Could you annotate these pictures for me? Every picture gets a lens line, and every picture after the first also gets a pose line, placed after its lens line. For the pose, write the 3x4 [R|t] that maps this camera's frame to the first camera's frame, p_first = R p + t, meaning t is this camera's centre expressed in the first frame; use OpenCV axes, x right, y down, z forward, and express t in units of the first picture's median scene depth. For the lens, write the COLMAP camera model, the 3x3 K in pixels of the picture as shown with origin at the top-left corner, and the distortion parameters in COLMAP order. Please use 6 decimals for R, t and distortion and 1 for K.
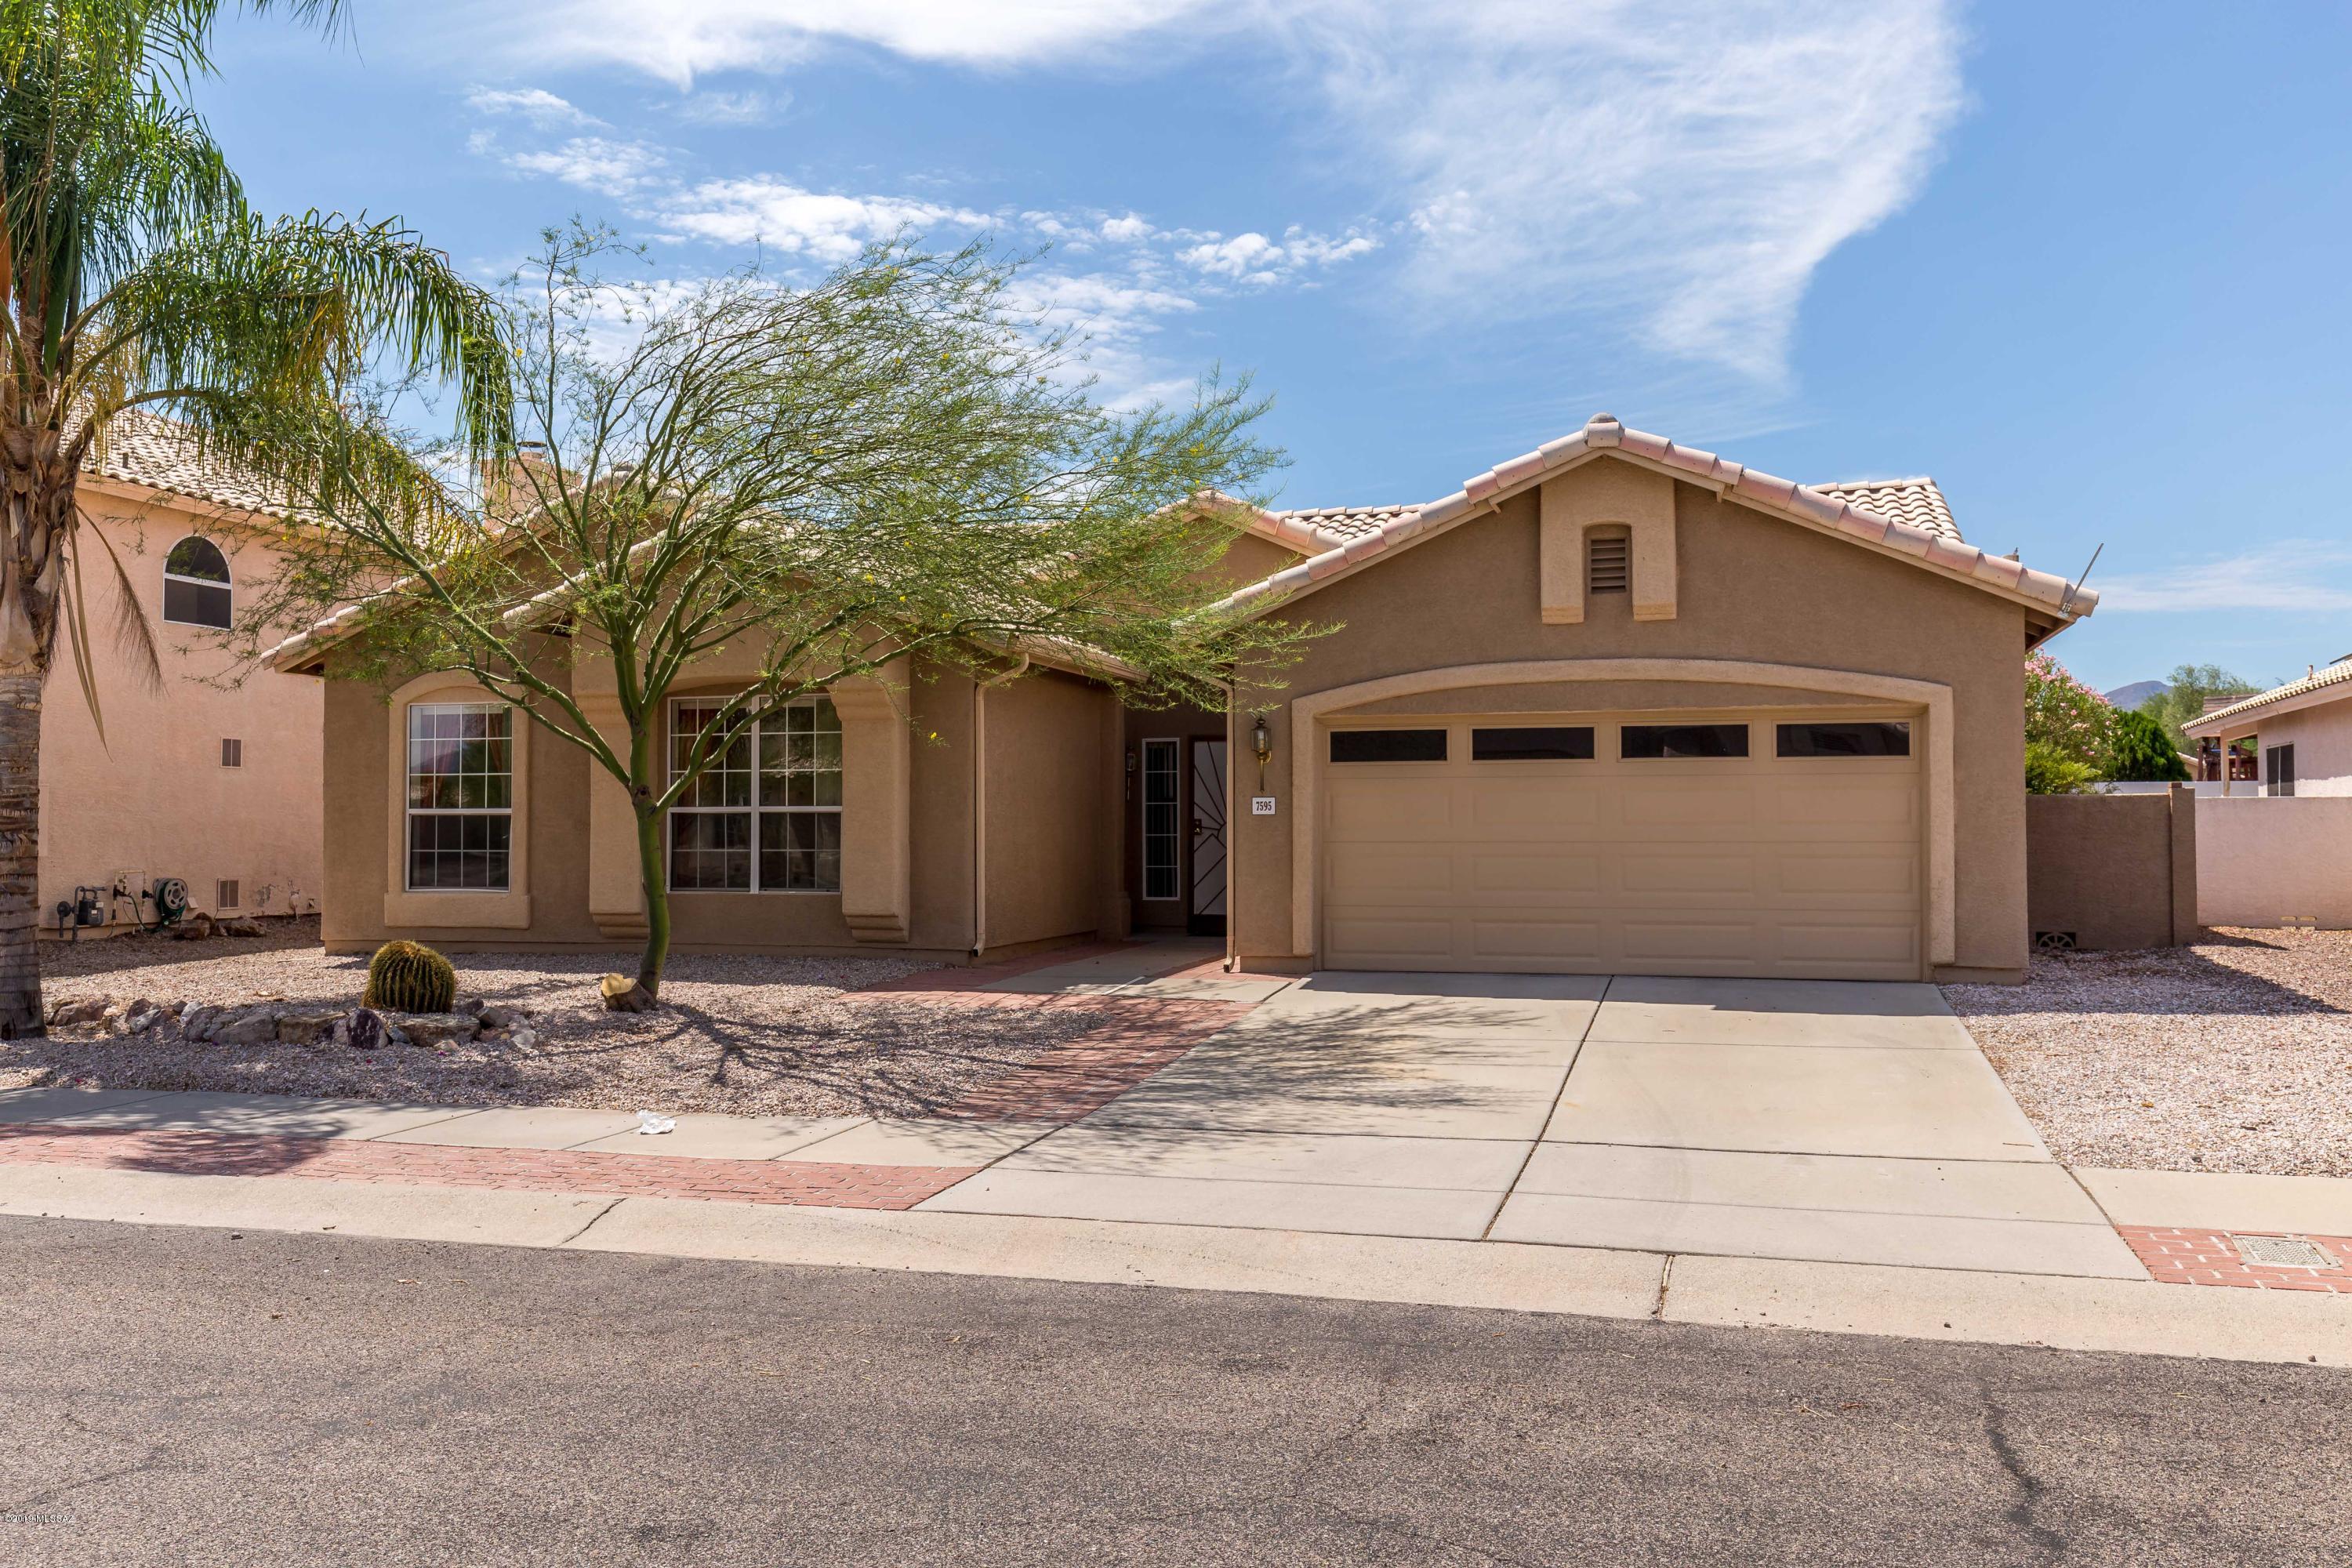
lens RADIAL K [[1950.5, 0, 1171.9], [0, 1950.5, 797.7], [0, 0, 1]] dist [0.010217, 0.006578]
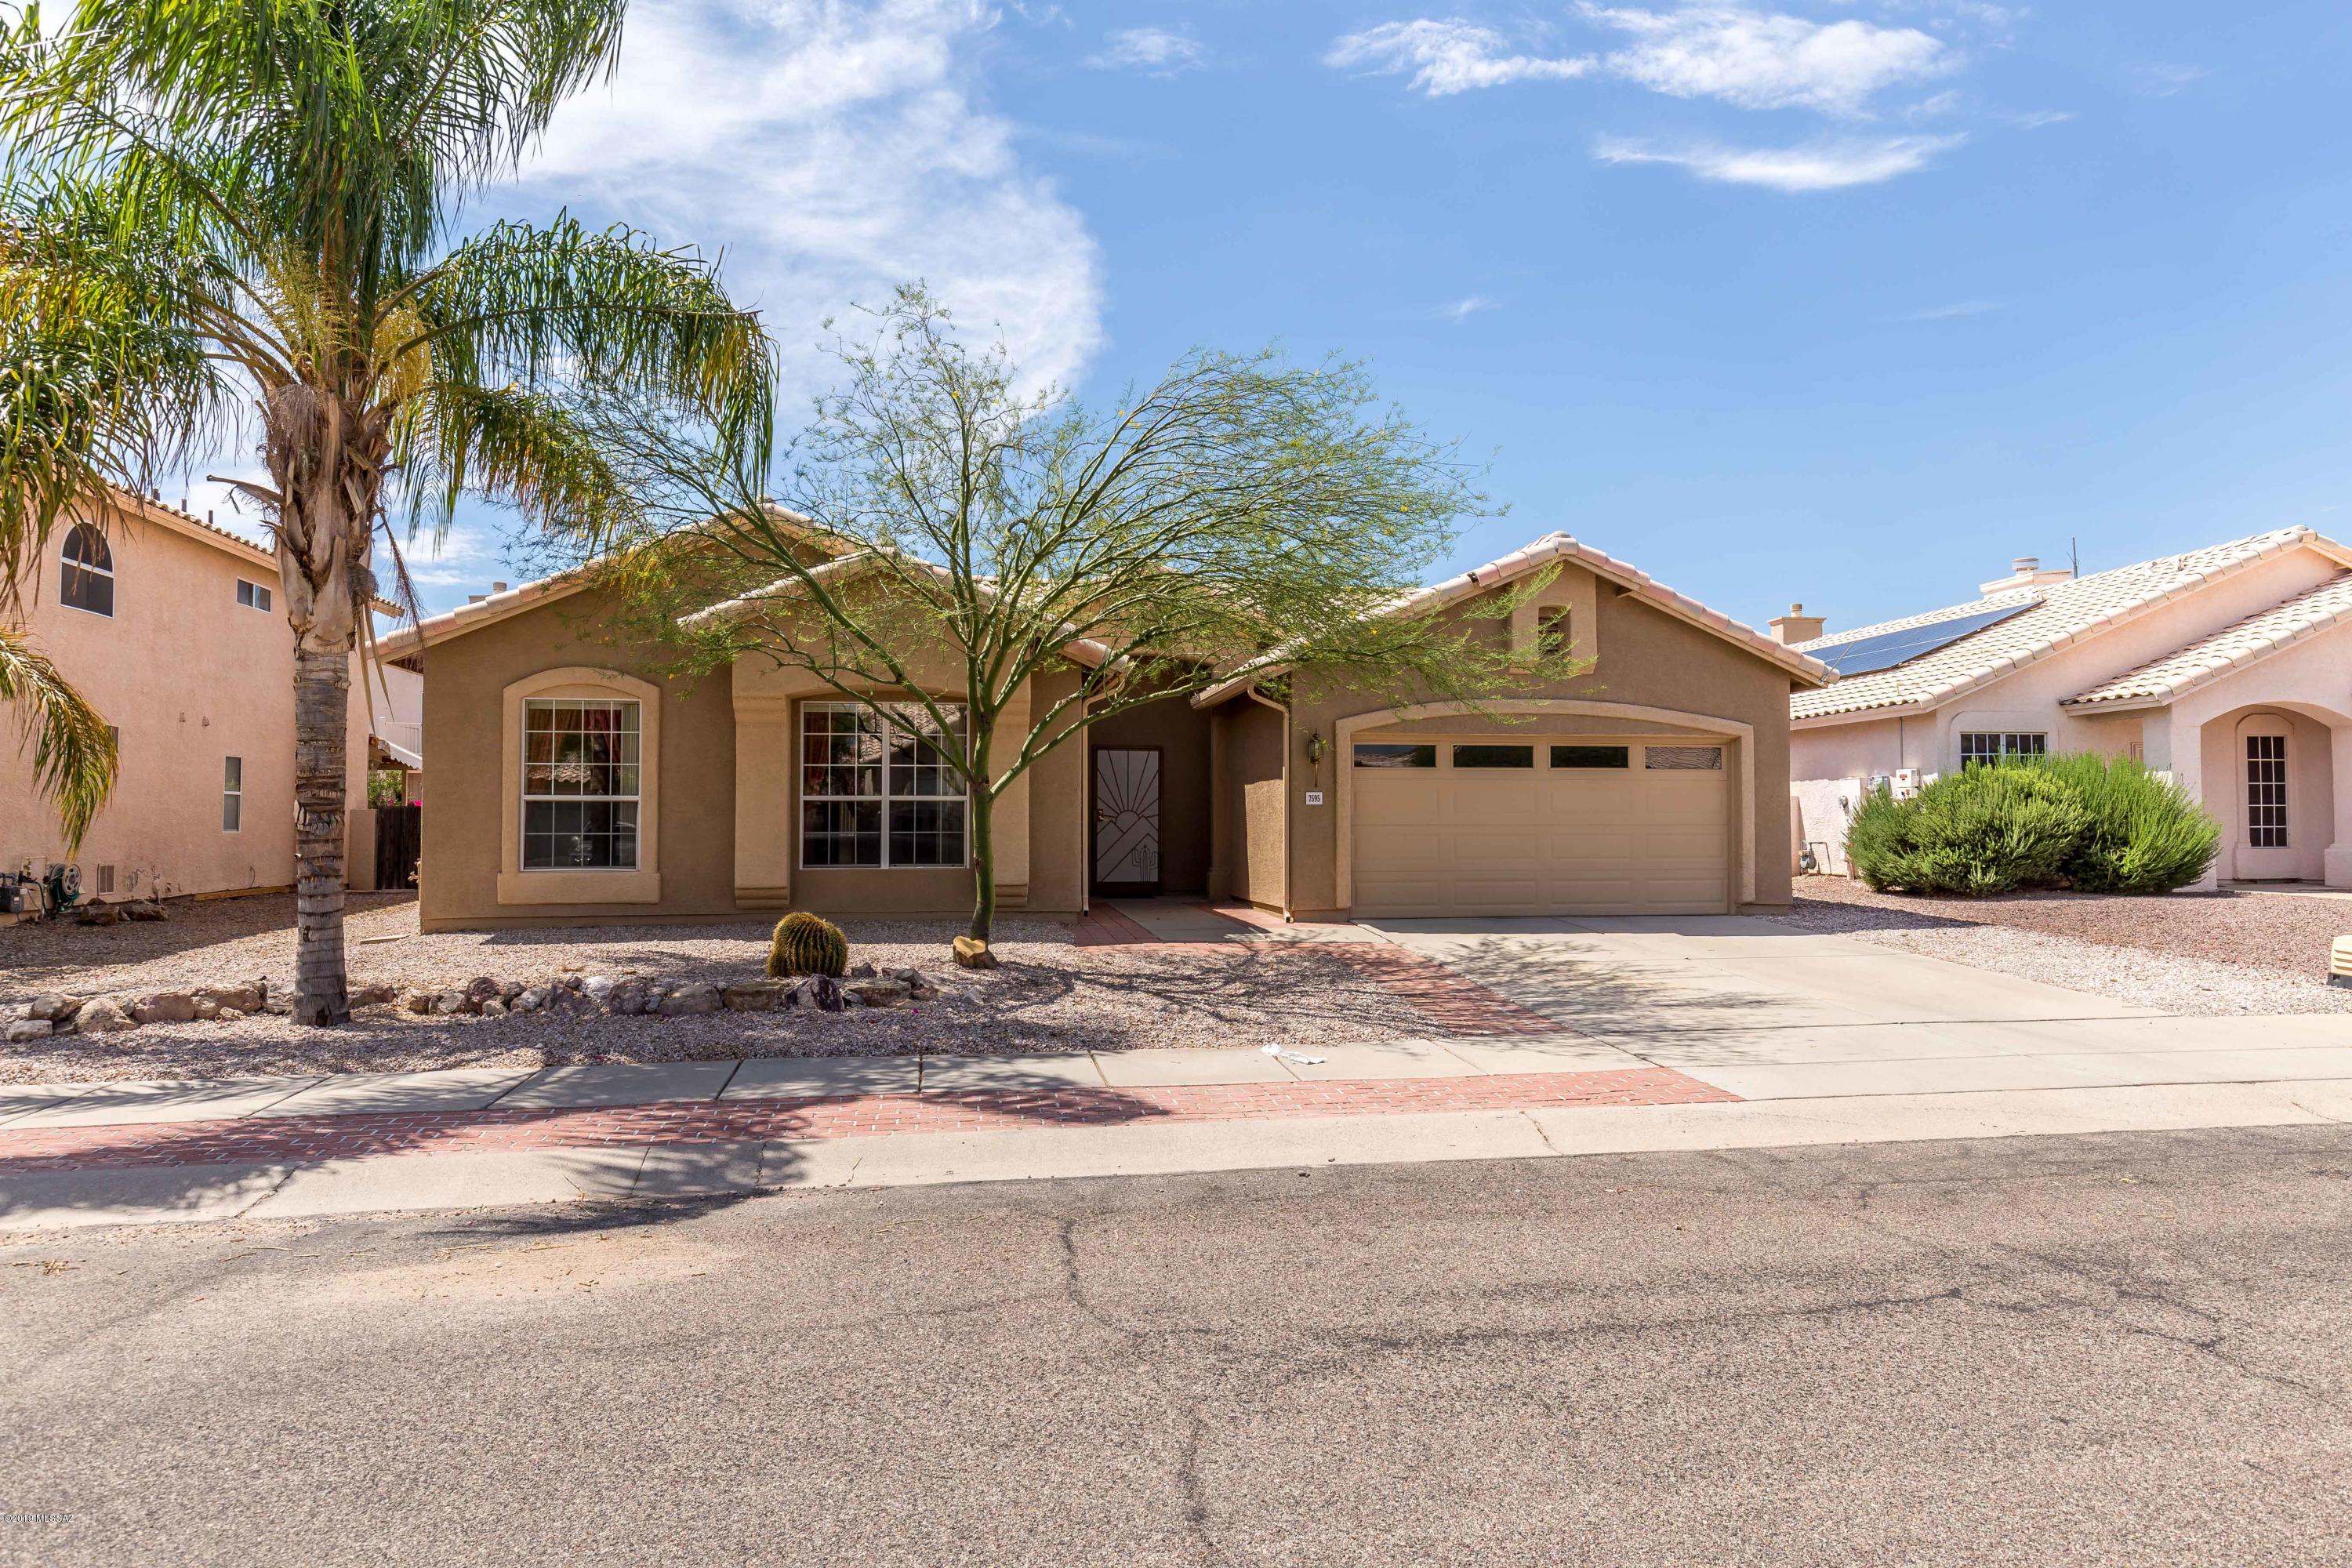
lens RADIAL K [[1409.4, 0, 1180.9], [0, 1409.4, 774.7], [0, 0, 1]] dist [-0.003471, 0.001722]
pose [[0.901631, 0.016272, 0.432200, -0.426708], [-0.008316, 0.999759, -0.020293, 0.007840], [-0.432426, 0.014703, 0.901550, 0.150711]]
